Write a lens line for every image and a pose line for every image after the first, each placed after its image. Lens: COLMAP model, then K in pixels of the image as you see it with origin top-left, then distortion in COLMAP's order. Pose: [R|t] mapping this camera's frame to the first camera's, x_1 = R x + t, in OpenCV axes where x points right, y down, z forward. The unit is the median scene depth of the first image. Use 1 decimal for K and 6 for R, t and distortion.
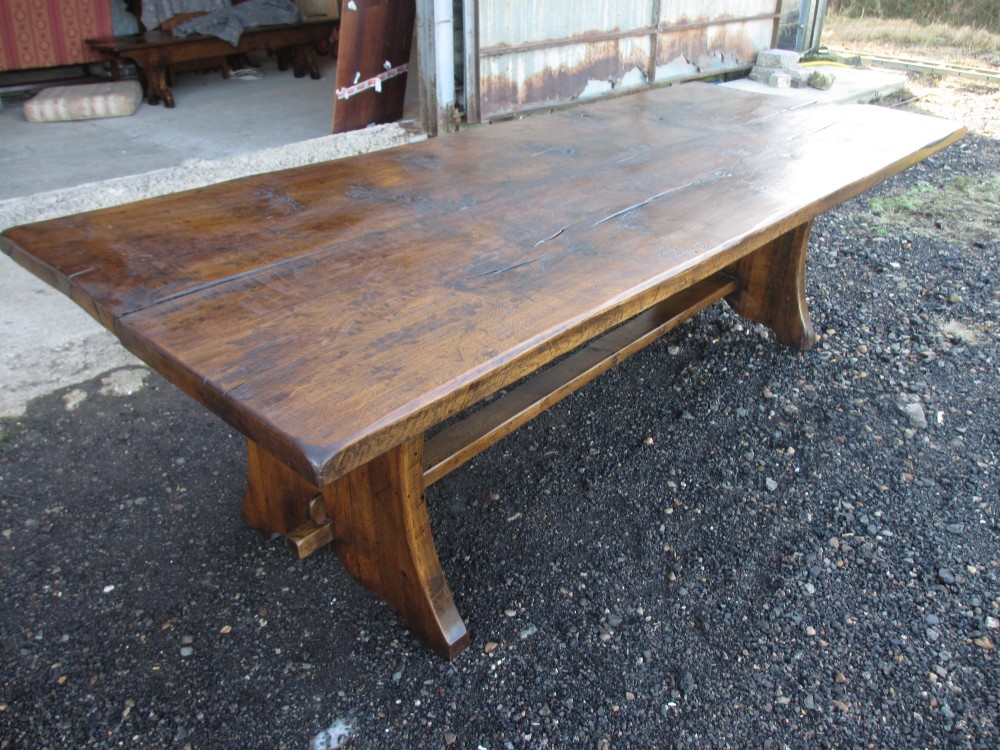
lens RADIAL K [[838.9, 0, 506.9], [0, 838.9, 380.3], [0, 0, 1]] dist [-0.052309, 0.016017]
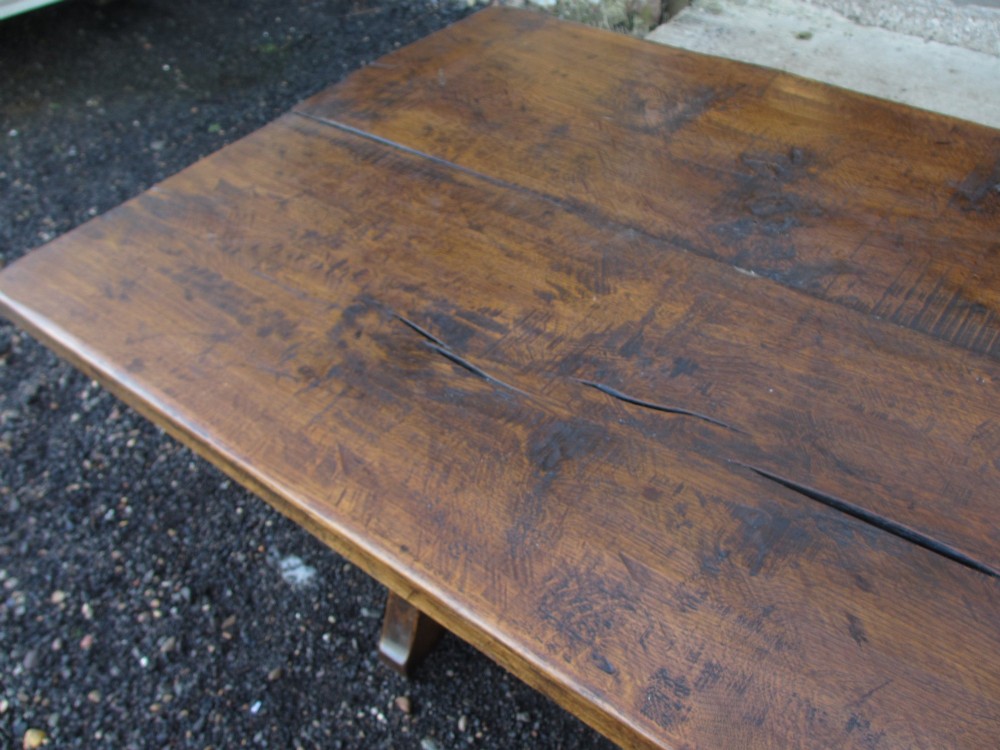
lens RADIAL K [[838.9, 0, 504.4], [0, 838.9, 371.2], [0, 0, 1]] dist [-0.052309, 0.016017]
pose [[0.063805, 0.655607, -0.752401, 0.262388], [-0.443536, 0.694013, 0.567117, -0.276486], [0.893983, 0.297532, 0.335067, 0.499825]]
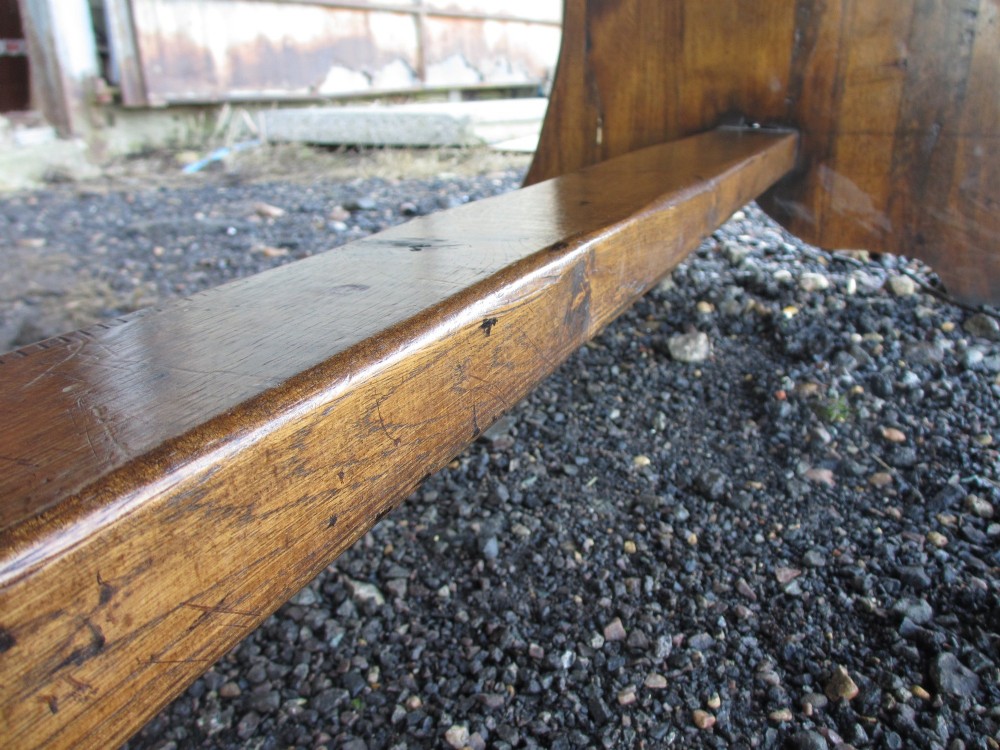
lens RADIAL K [[838.9, 0, 494.0], [0, 838.9, 372.3], [0, 0, 1]] dist [-0.052309, 0.016017]
pose [[0.964016, -0.126045, 0.234062, 0.084946], [0.164602, 0.974388, -0.153216, 0.003518], [-0.208755, 0.186230, 0.960073, 0.879855]]
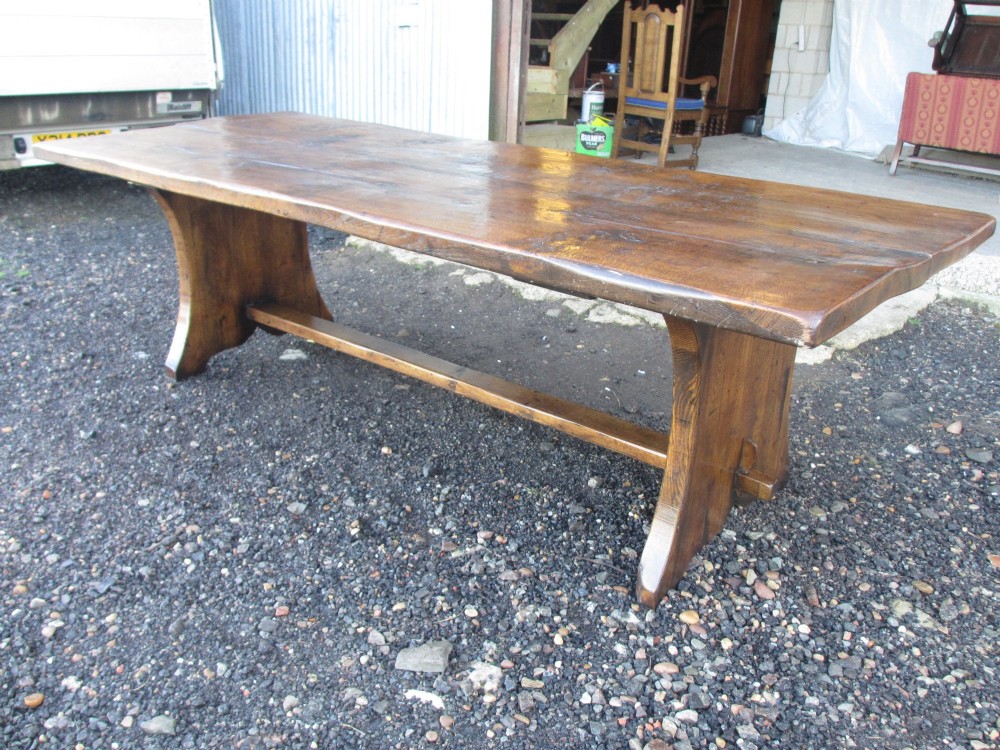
lens RADIAL K [[838.9, 0, 513.1], [0, 838.9, 383.7], [0, 0, 1]] dist [-0.052309, 0.016017]
pose [[0.020178, 0.385291, -0.922574, 1.025475], [-0.506954, 0.799283, 0.322714, -0.374729], [0.861737, 0.461191, 0.211453, 0.851209]]
